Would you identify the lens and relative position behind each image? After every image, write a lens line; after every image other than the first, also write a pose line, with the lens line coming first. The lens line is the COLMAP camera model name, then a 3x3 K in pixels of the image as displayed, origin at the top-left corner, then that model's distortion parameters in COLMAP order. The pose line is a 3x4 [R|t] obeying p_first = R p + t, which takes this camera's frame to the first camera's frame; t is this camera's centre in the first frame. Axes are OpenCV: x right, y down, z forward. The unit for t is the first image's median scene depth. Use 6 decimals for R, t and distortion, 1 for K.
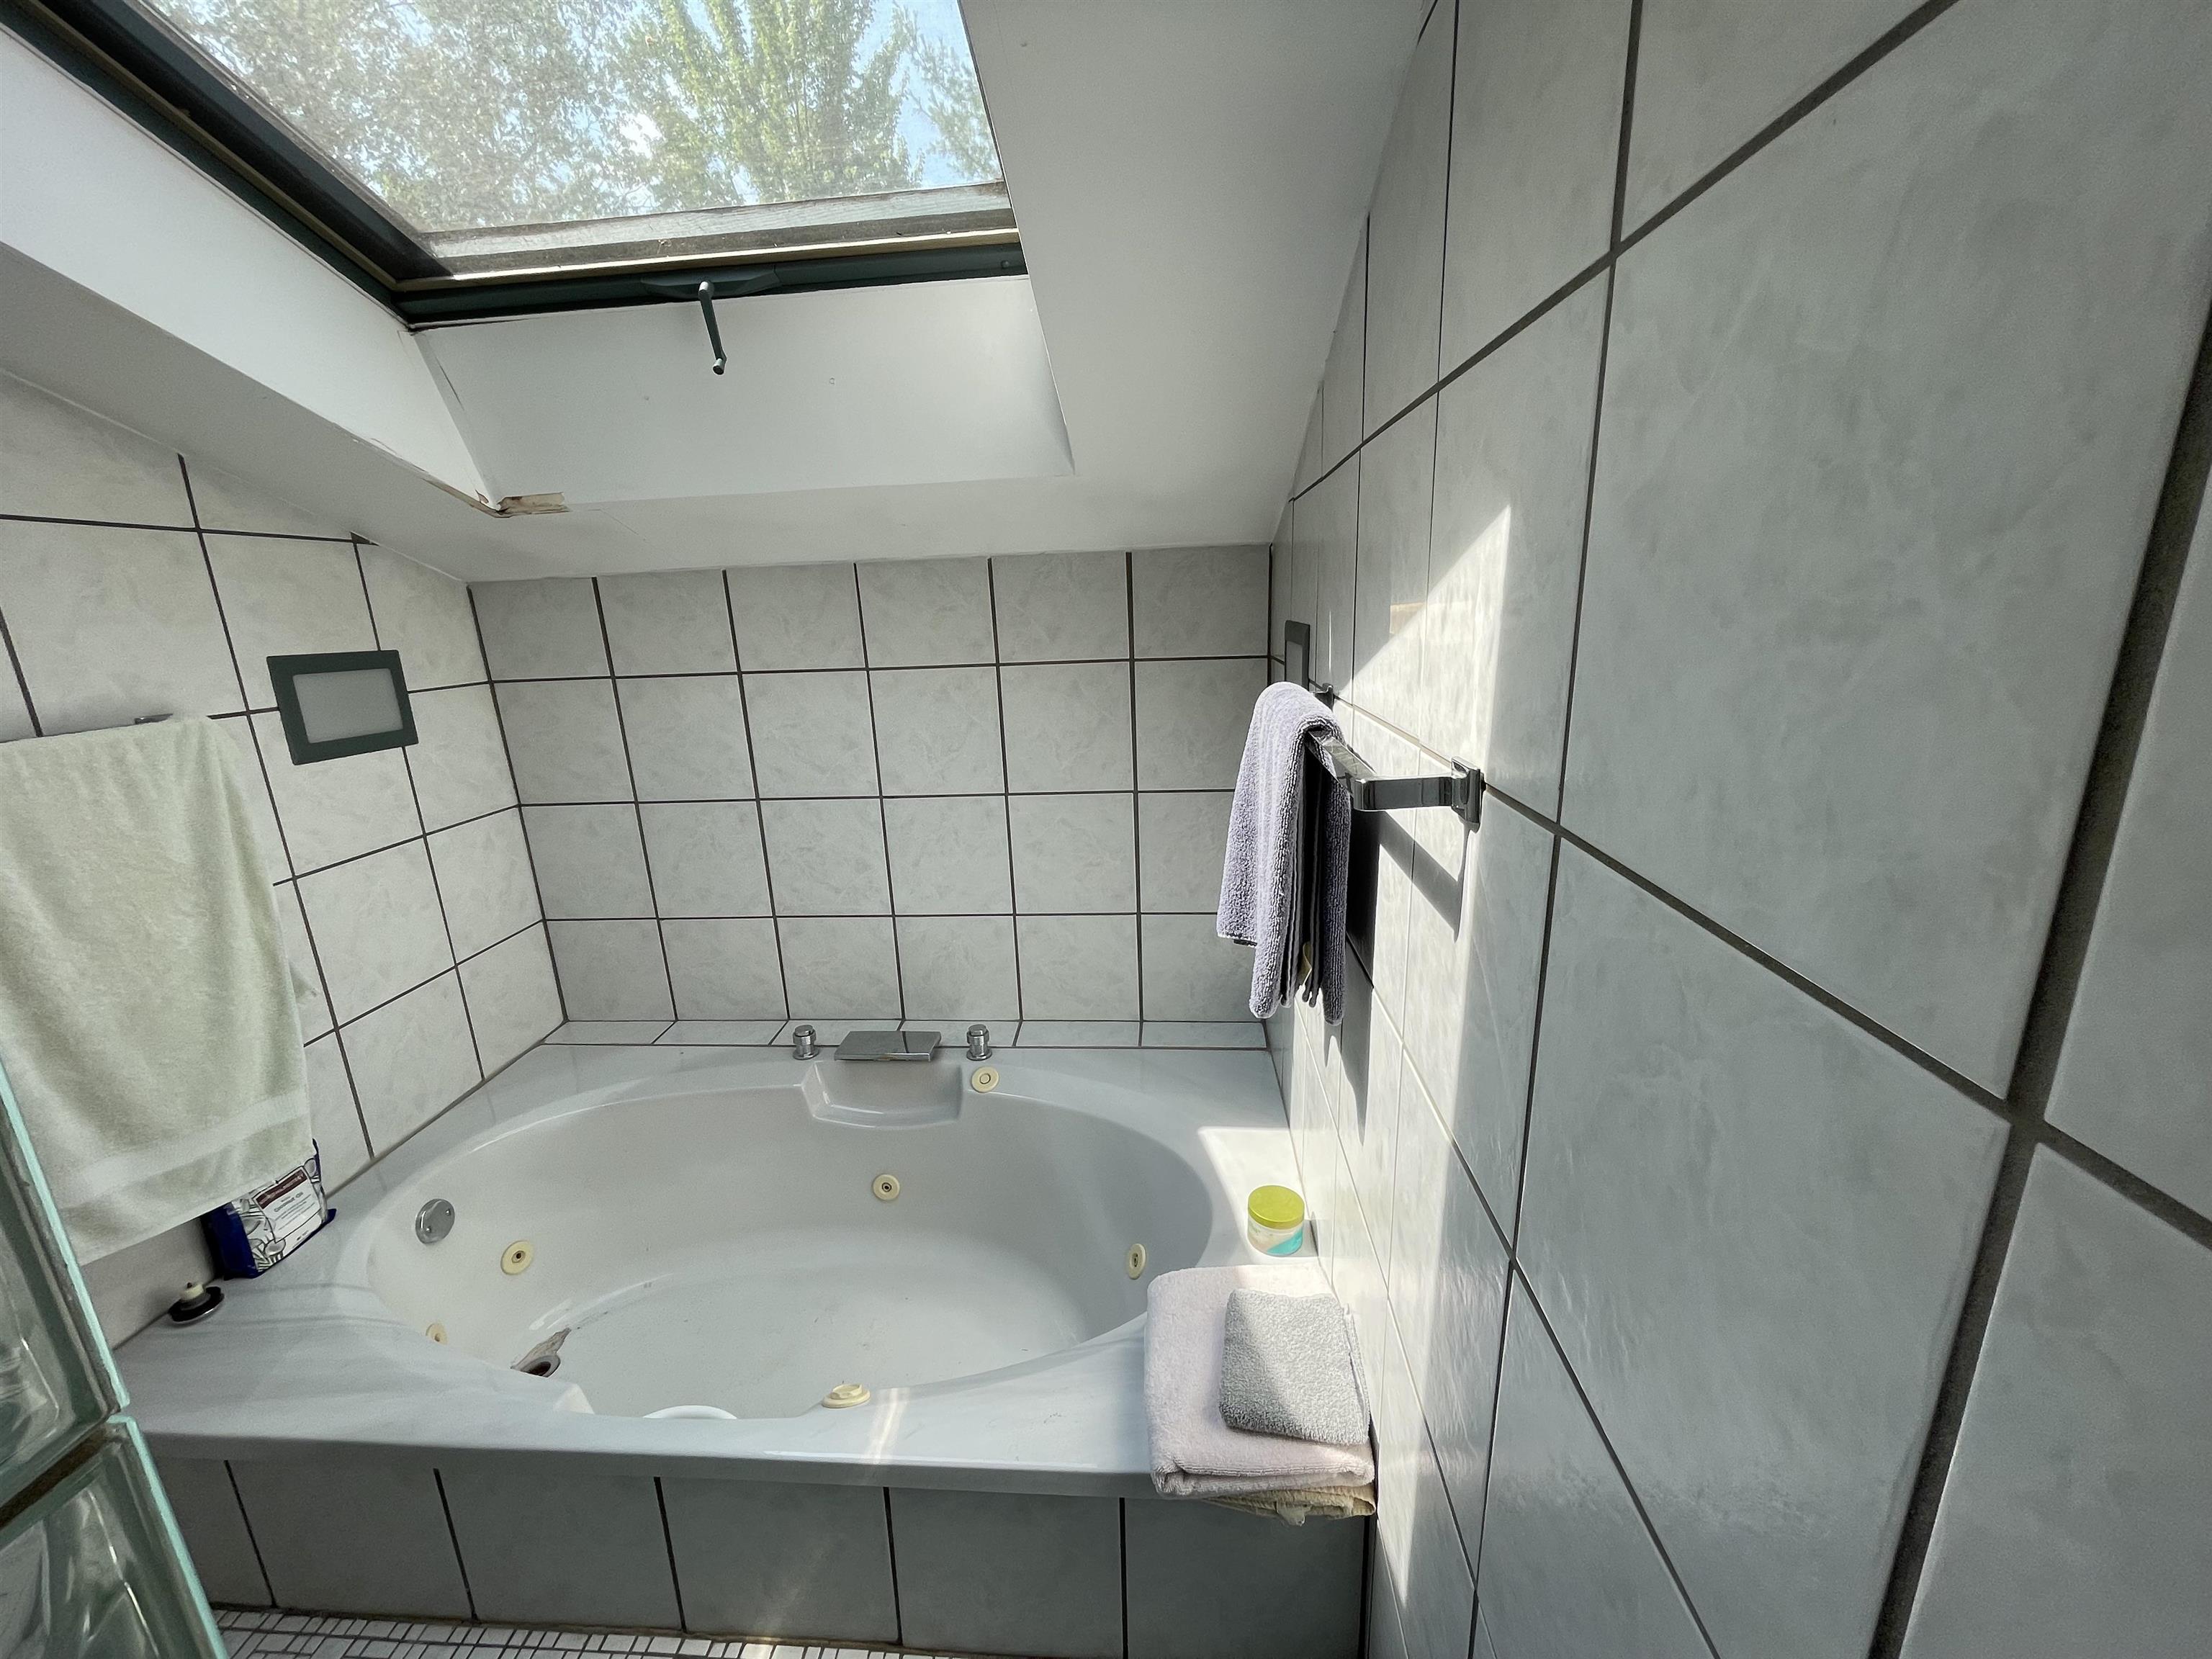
lens RADIAL K [[895.9, 0, 1103.0], [0, 895.9, 830.0], [0, 0, 1]] dist [-0.002779, -0.000208]
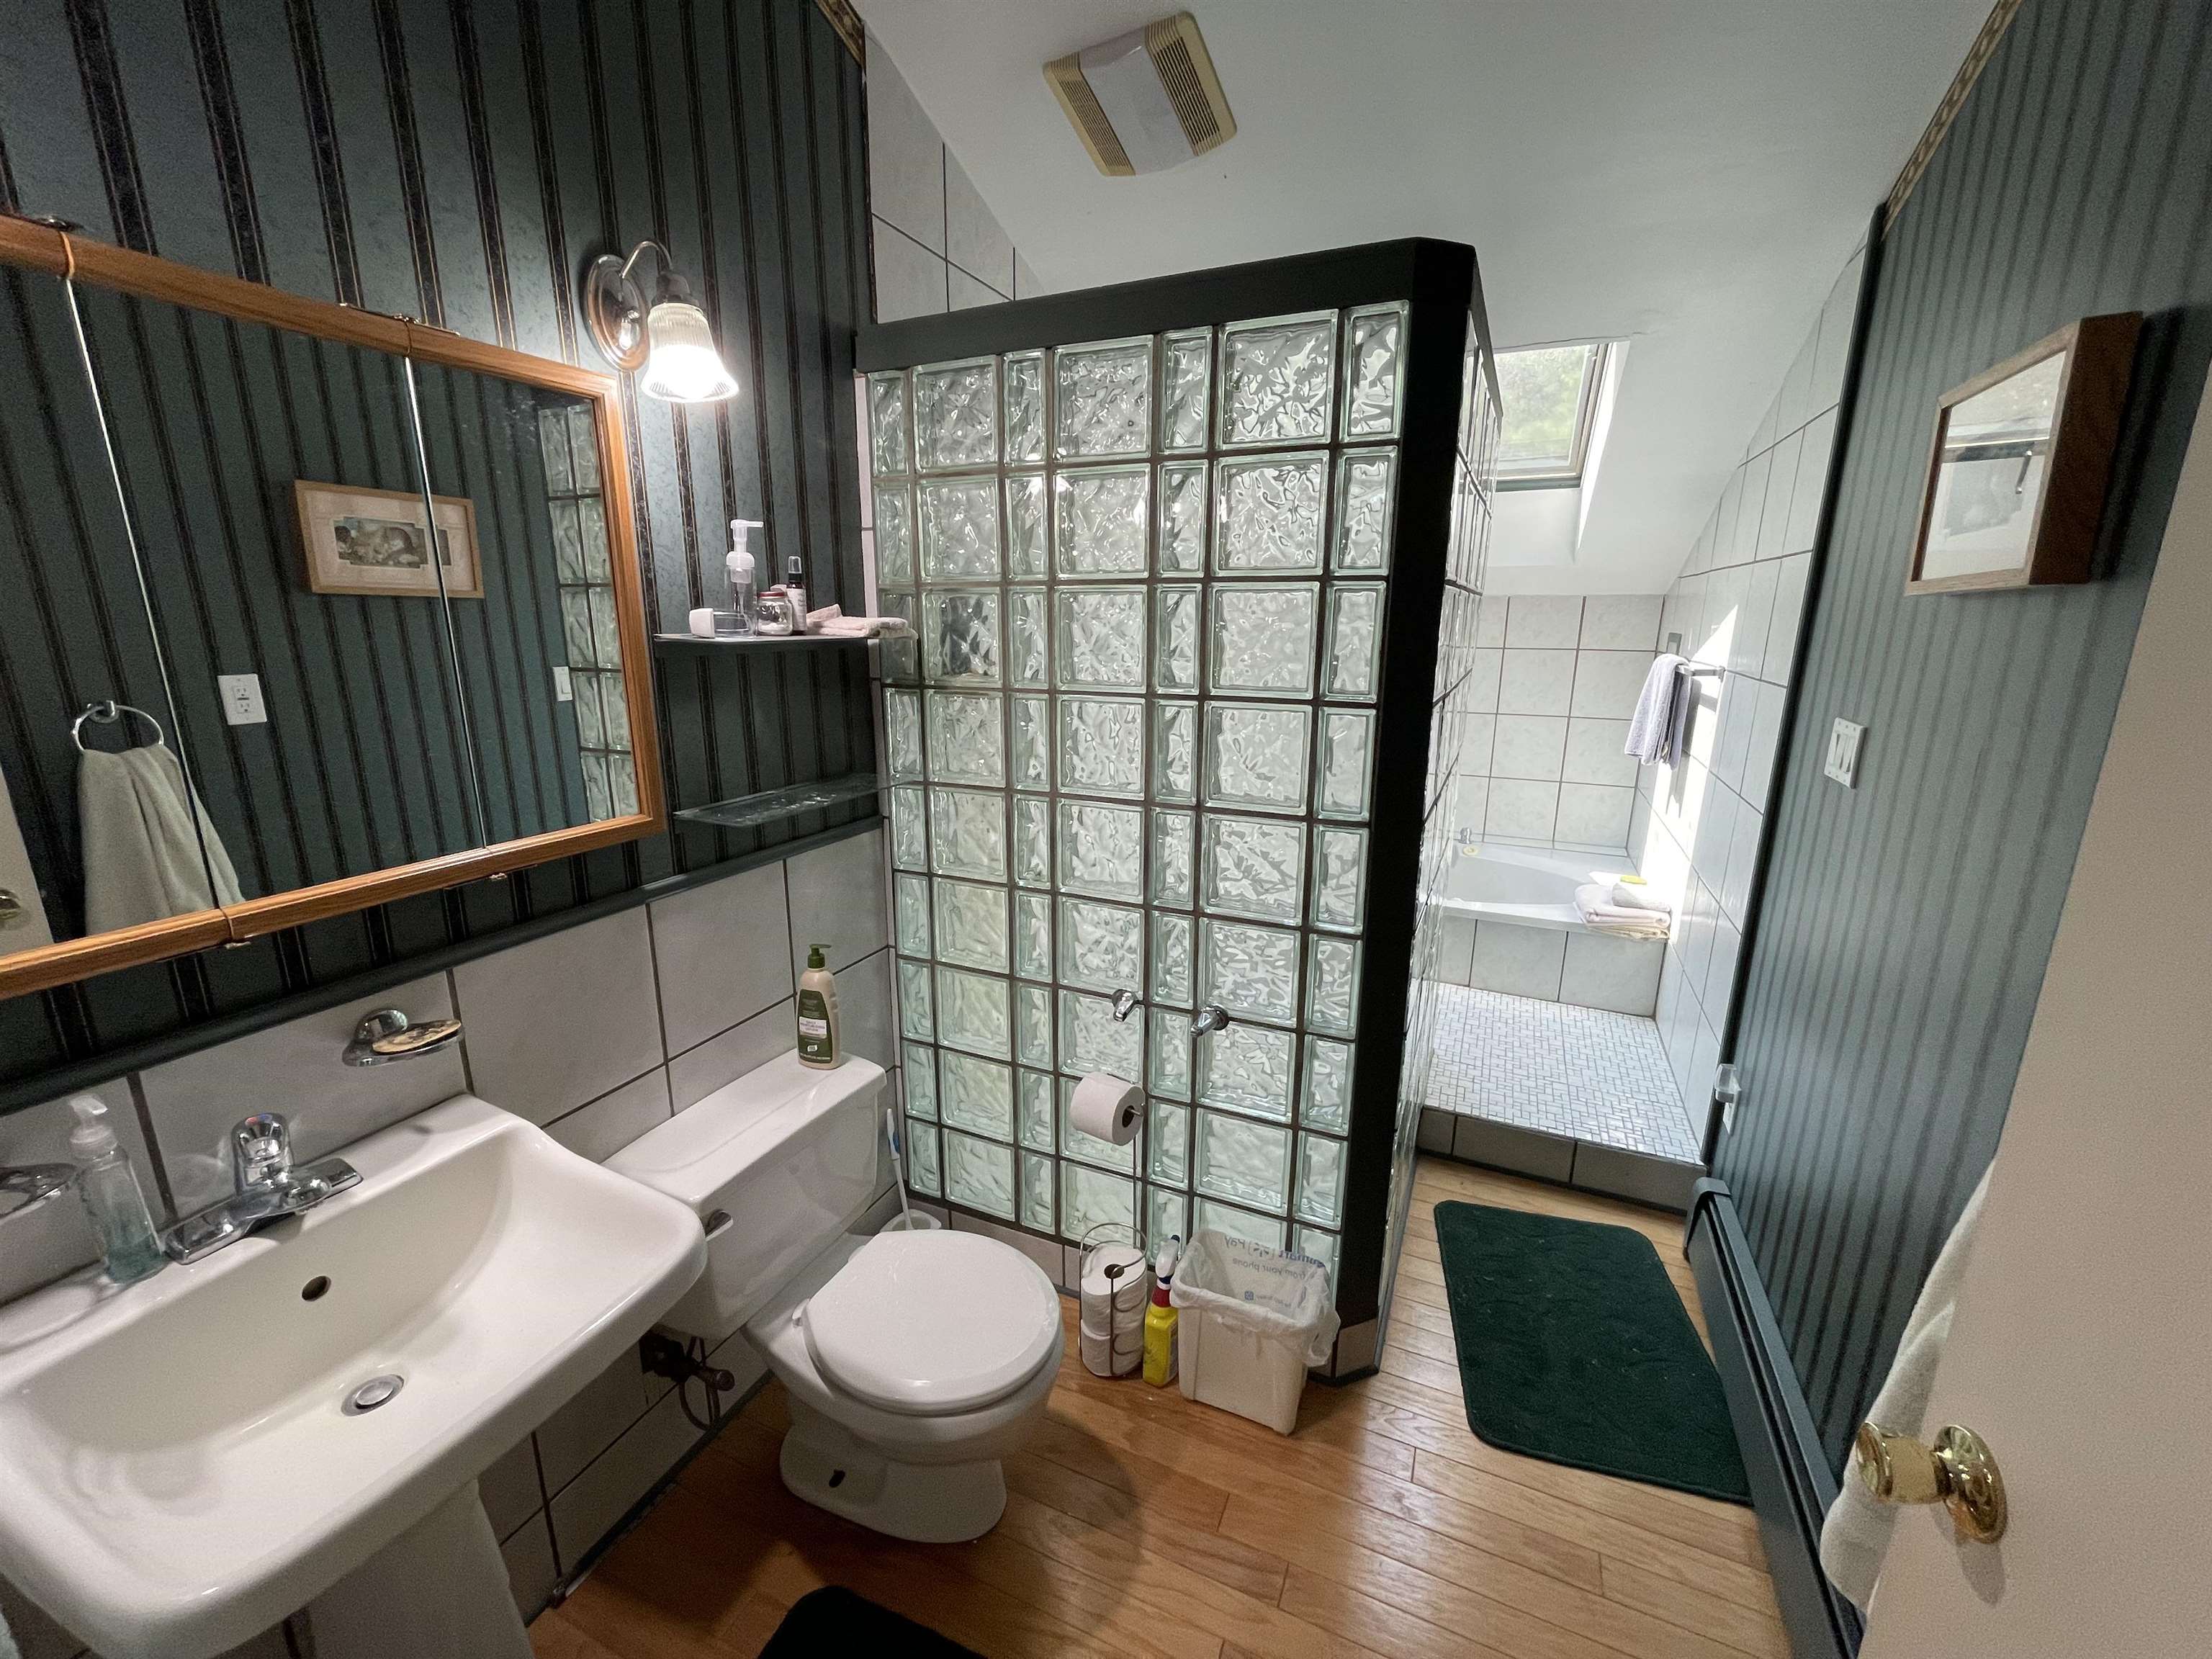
lens RADIAL K [[895.9, 0, 1108.3], [0, 895.9, 836.2], [0, 0, 1]] dist [-0.002779, -0.000208]
pose [[0.940302, 0.115684, -0.320077, -0.443339], [-0.117101, 0.993008, 0.014887, 0.524794], [0.319561, 0.023483, 0.947275, -2.018755]]
